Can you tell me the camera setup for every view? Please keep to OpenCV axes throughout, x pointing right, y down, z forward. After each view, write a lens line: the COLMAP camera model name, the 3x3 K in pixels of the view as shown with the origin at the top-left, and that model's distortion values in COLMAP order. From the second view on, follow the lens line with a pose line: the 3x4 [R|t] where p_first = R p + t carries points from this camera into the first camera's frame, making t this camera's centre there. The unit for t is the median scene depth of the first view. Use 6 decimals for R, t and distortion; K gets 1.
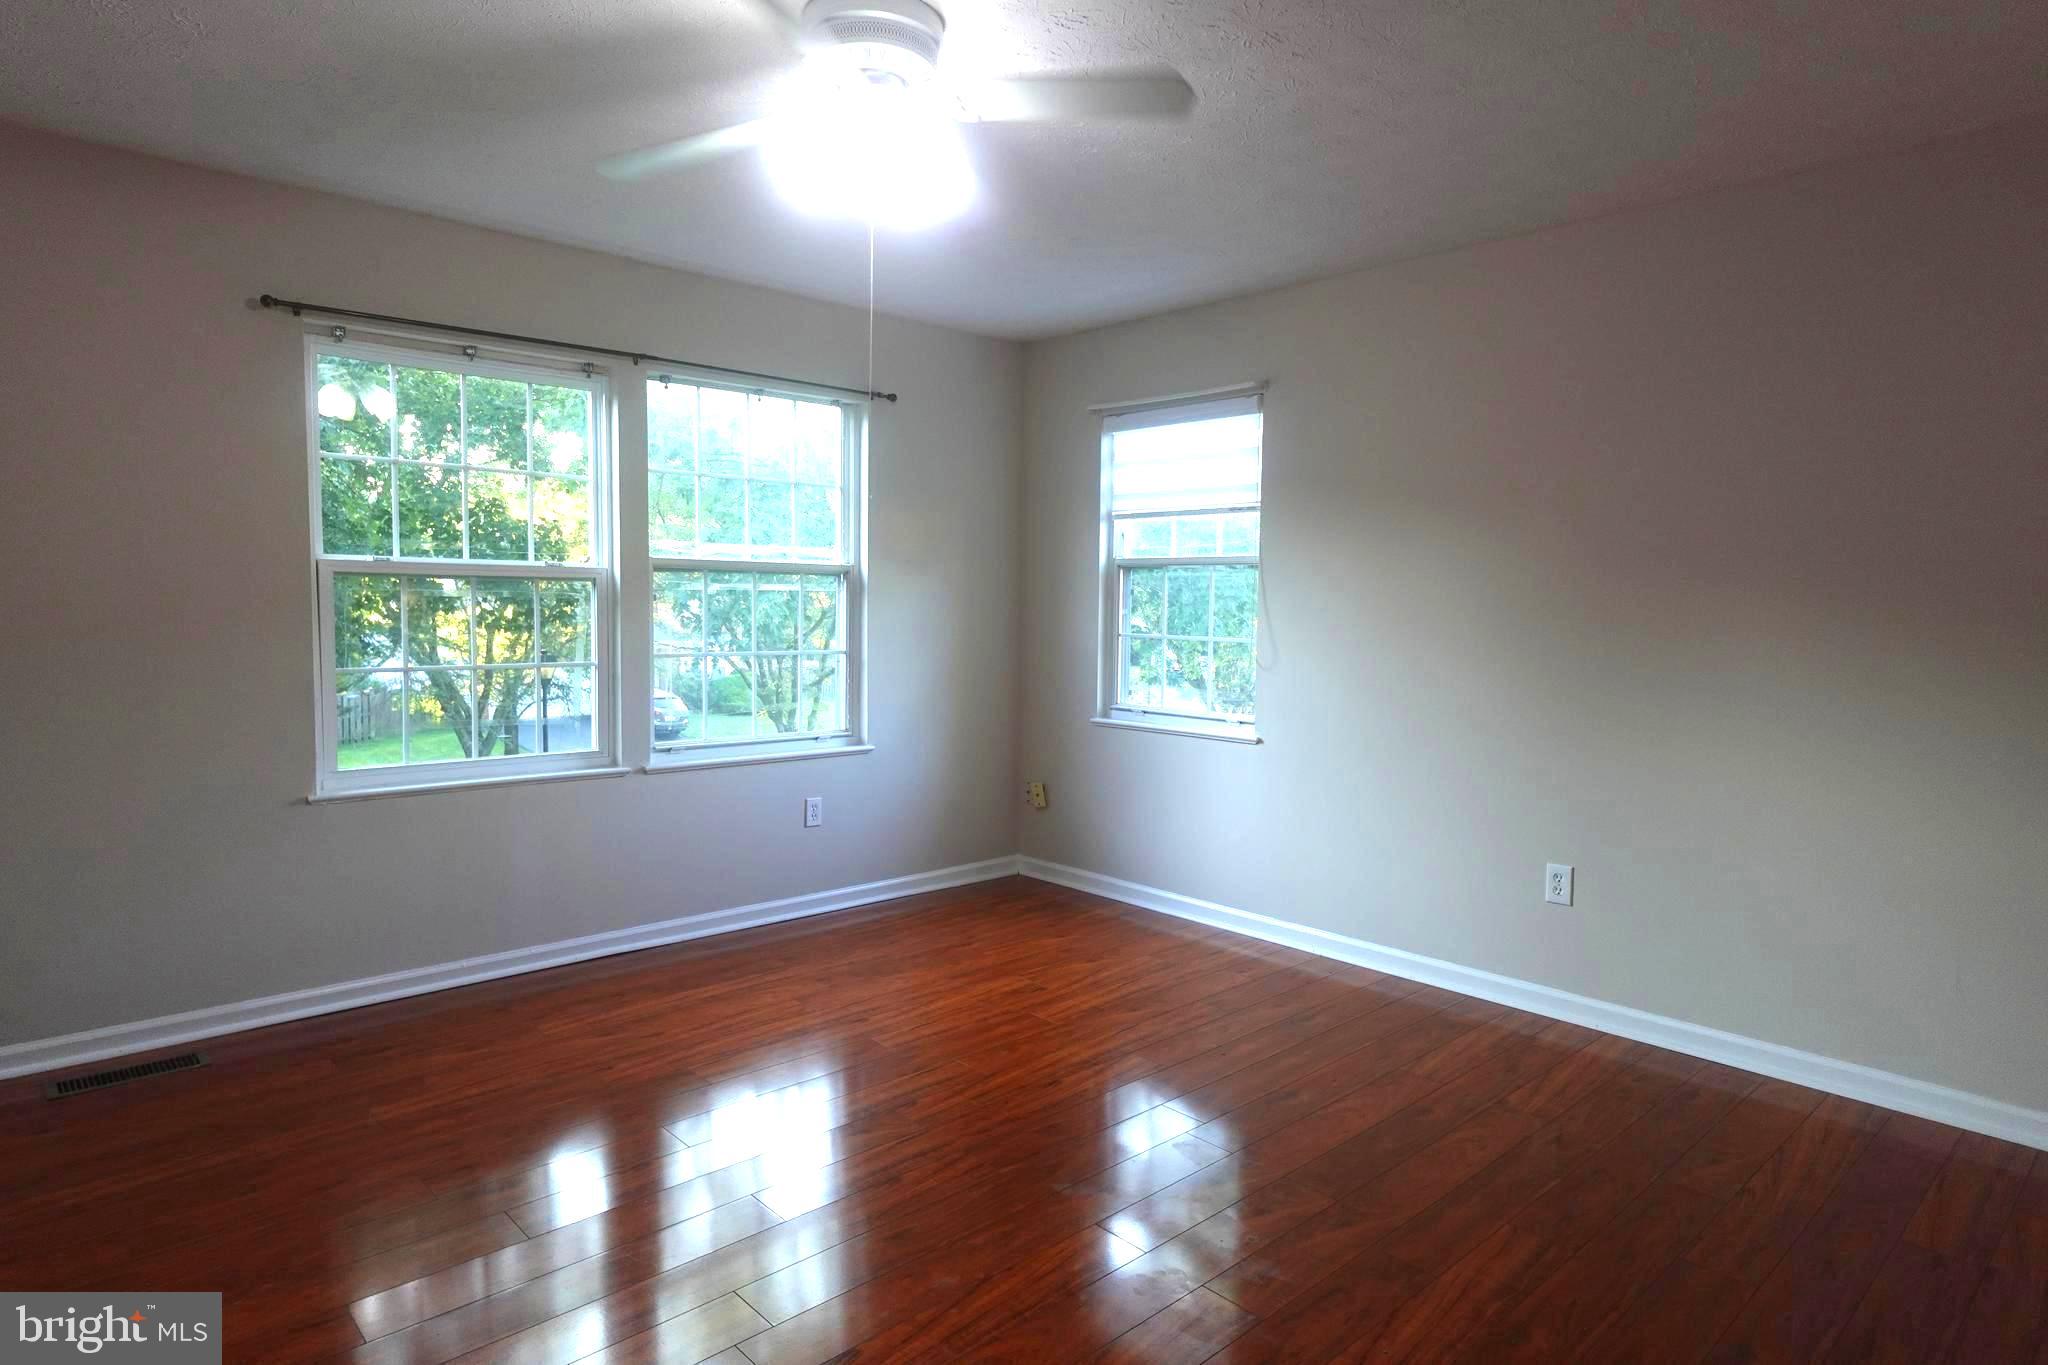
lens RADIAL K [[1161.3, 0, 1028.0], [0, 1161.3, 686.2], [0, 0, 1]] dist [-0.000464, 0.003035]
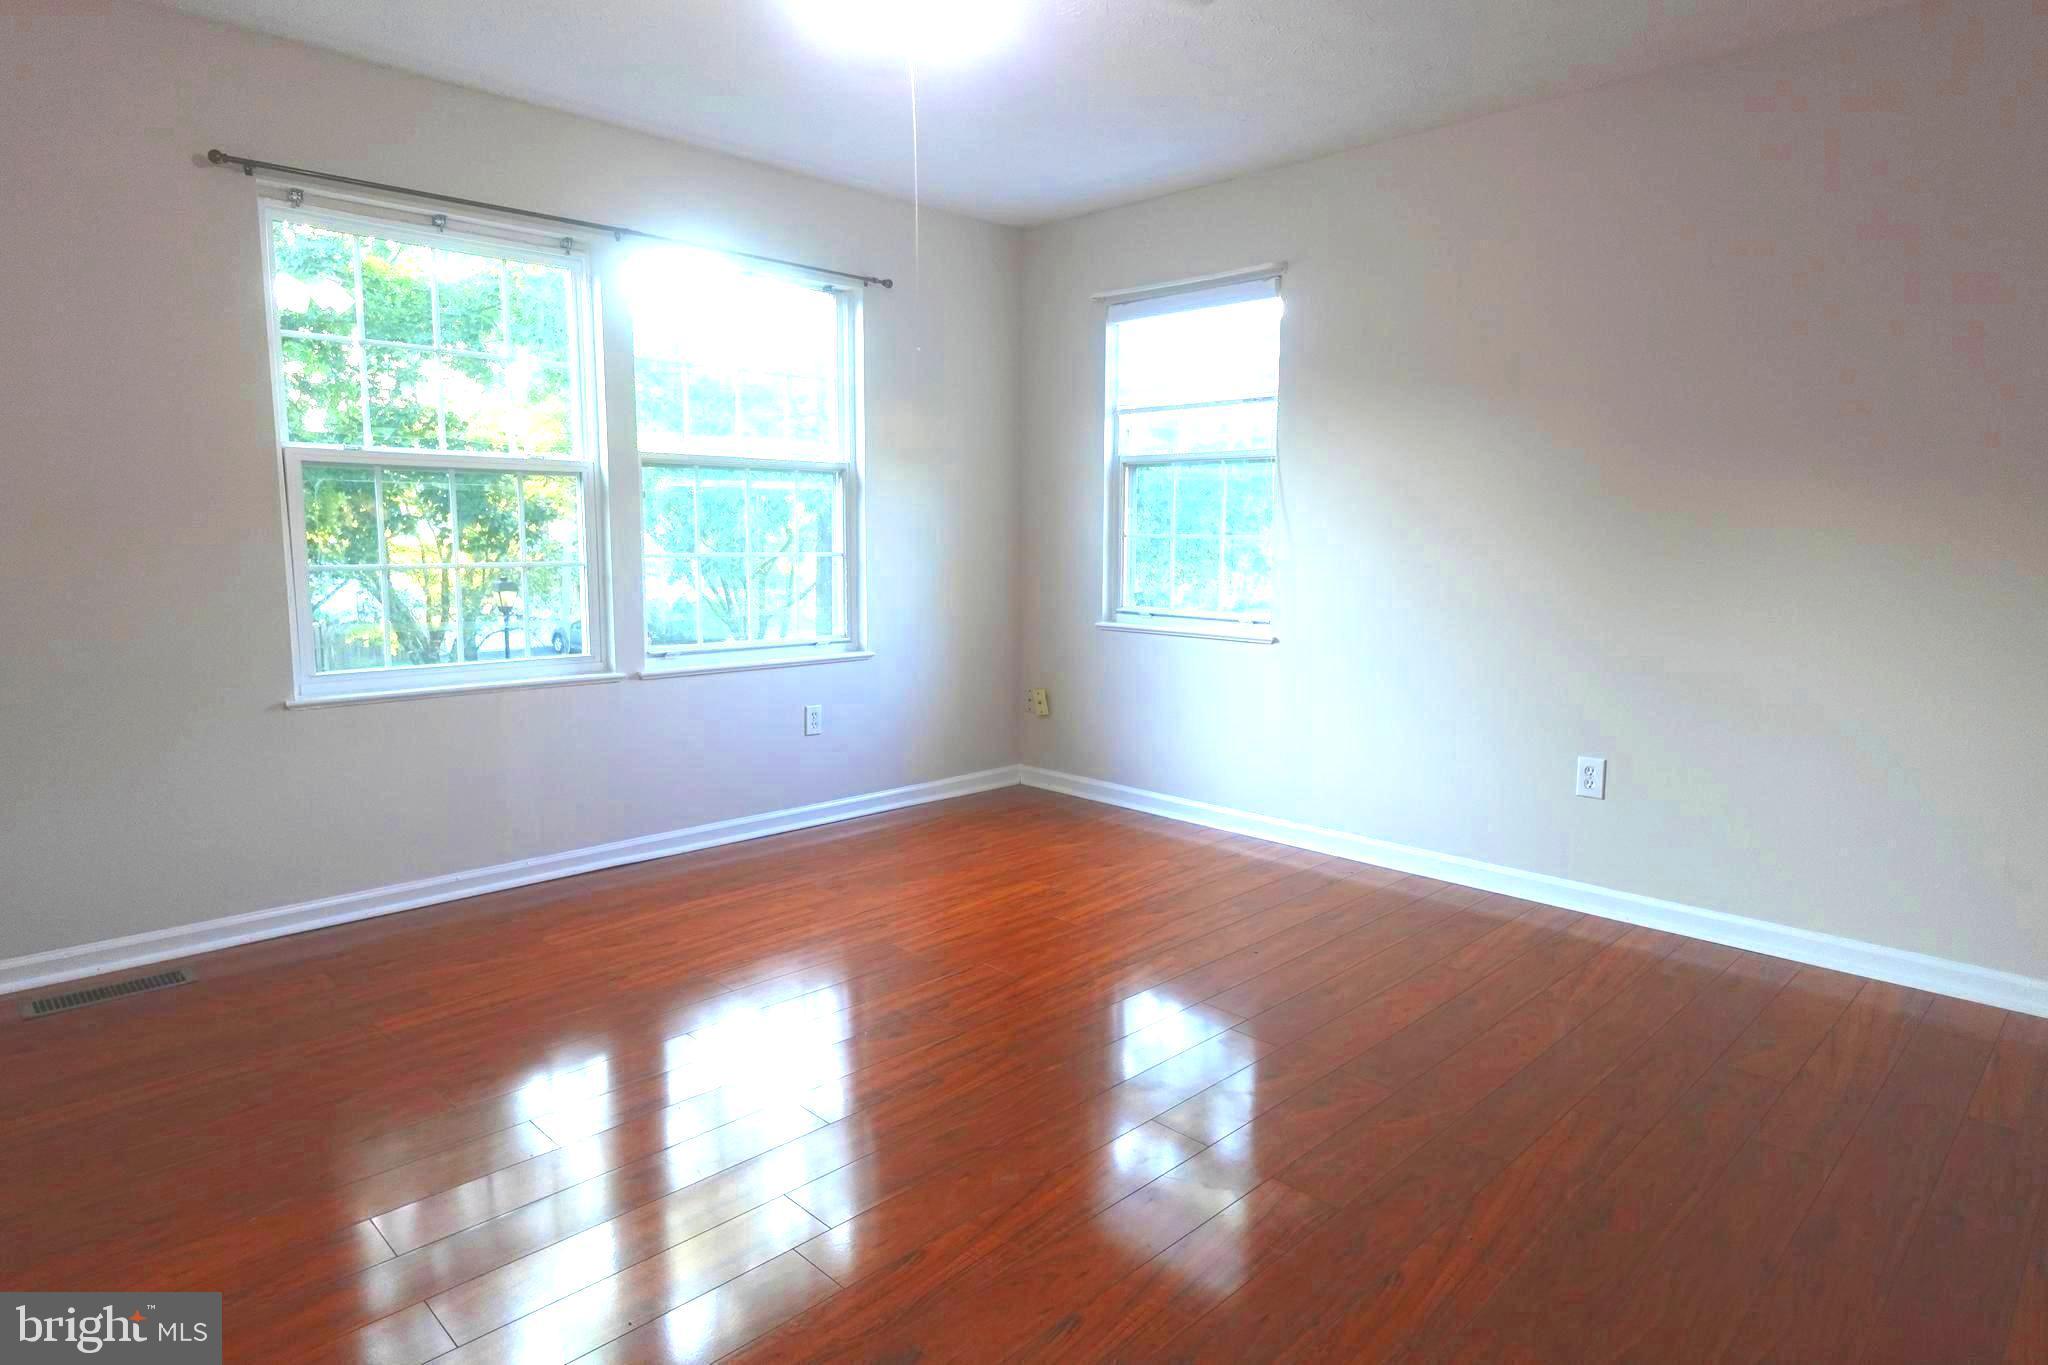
lens RADIAL K [[1161.3, 0, 1028.5], [0, 1161.3, 683.6], [0, 0, 1]] dist [-0.000464, 0.003035]
pose [[0.999436, -0.010673, 0.031836, -0.042504], [0.008787, 0.998229, 0.058830, 0.026663], [-0.032408, -0.058517, 0.997760, 0.038113]]
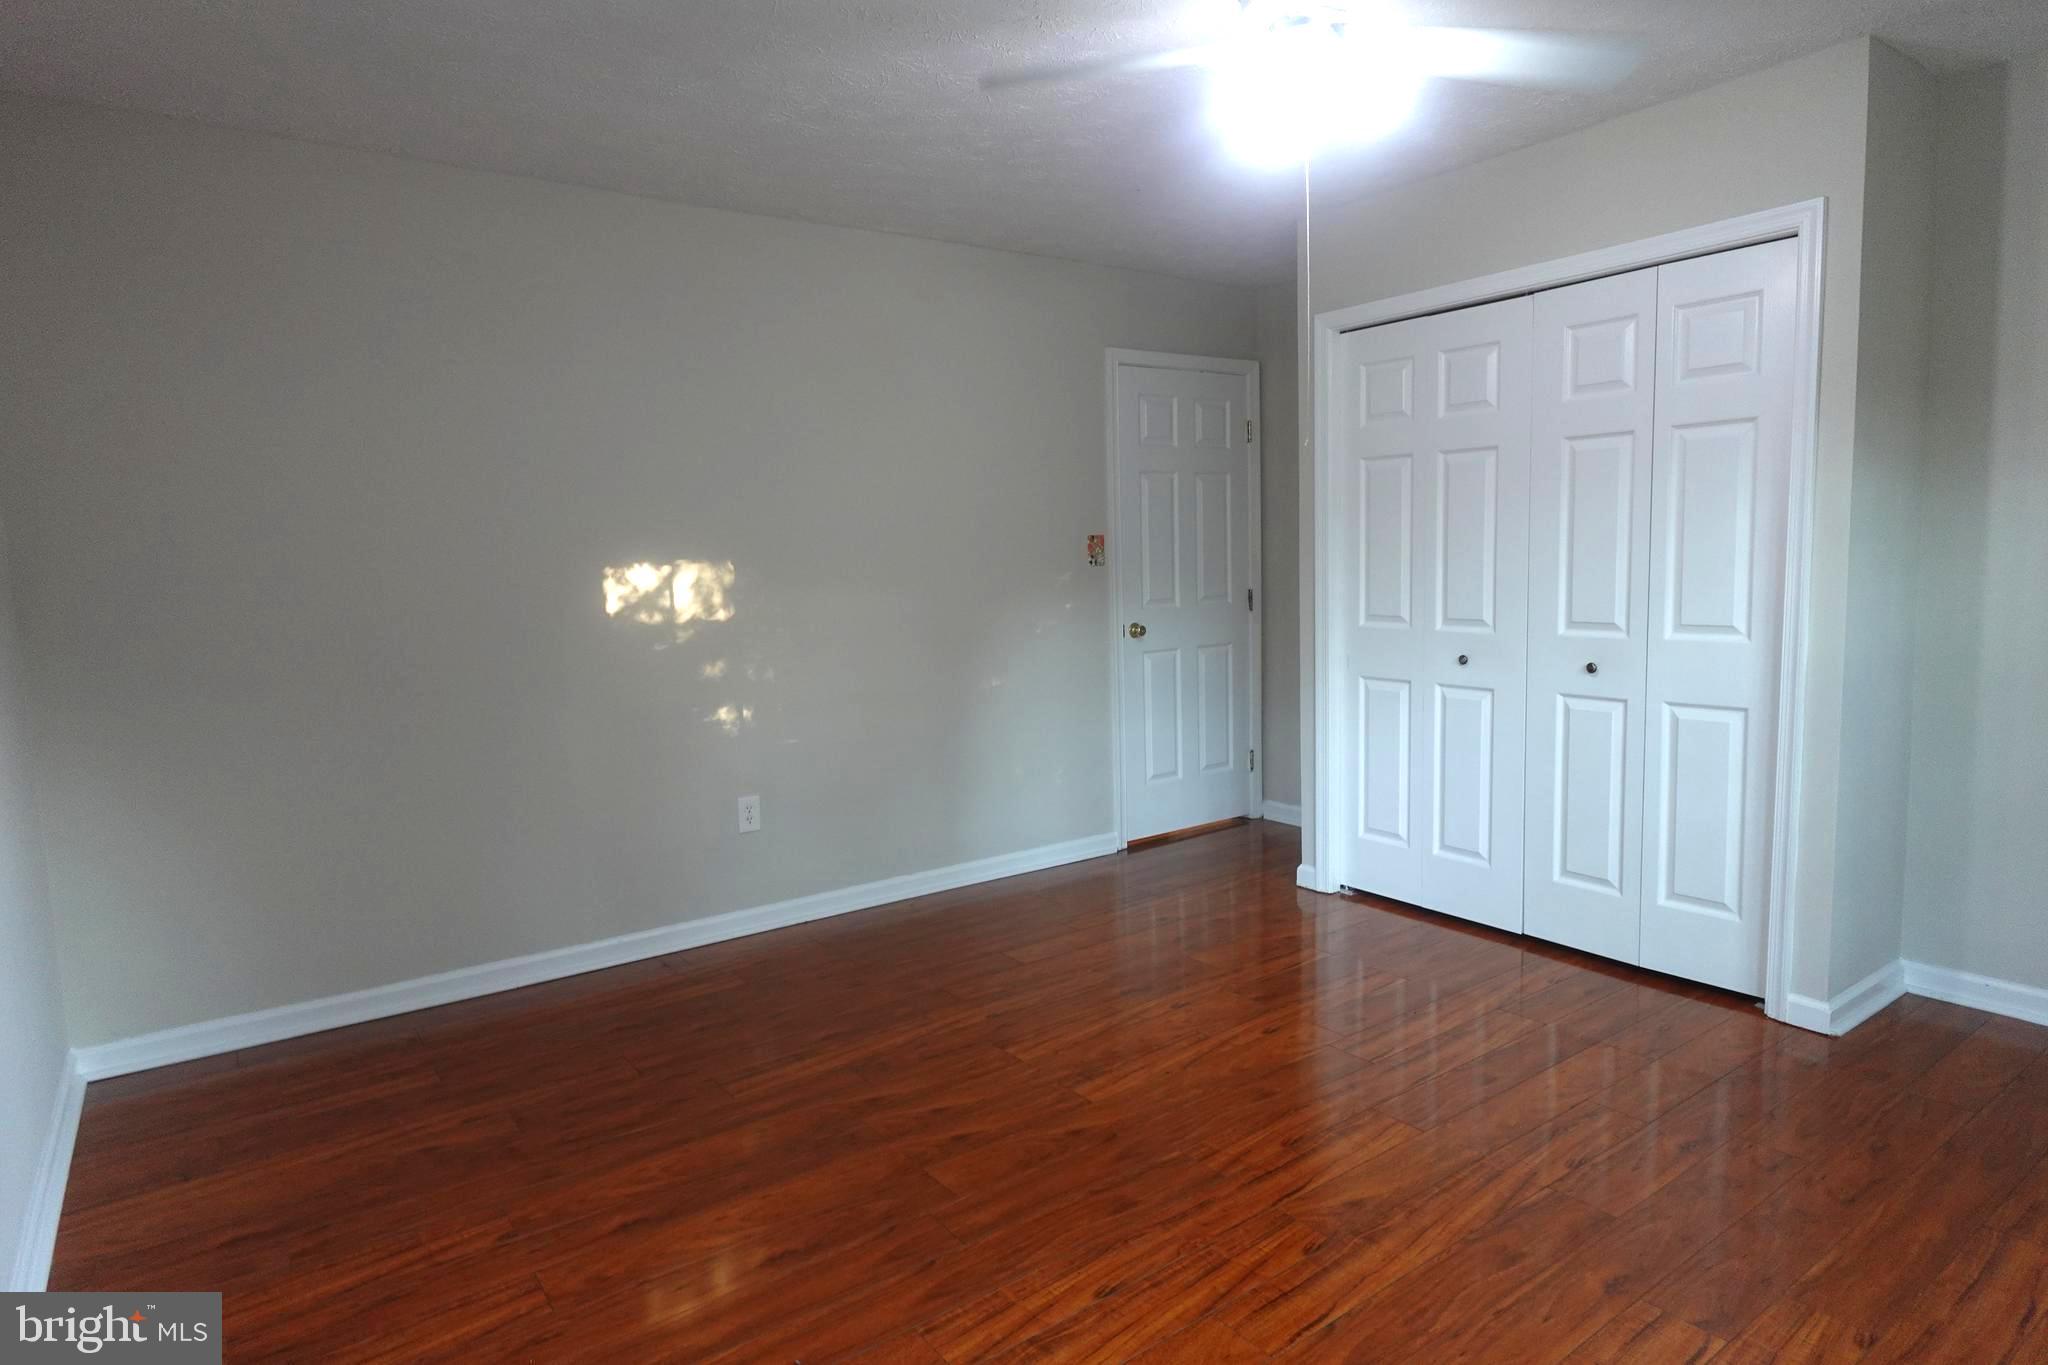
lens RADIAL K [[1161.3, 0, 1027.3], [0, 1161.3, 687.8], [0, 0, 1]] dist [-0.000464, 0.003035]
pose [[-0.993116, -0.000369, 0.117133, -0.007224], [0.022256, 0.981184, 0.191786, -0.093206], [-0.115000, 0.193073, -0.974422, 1.225855]]
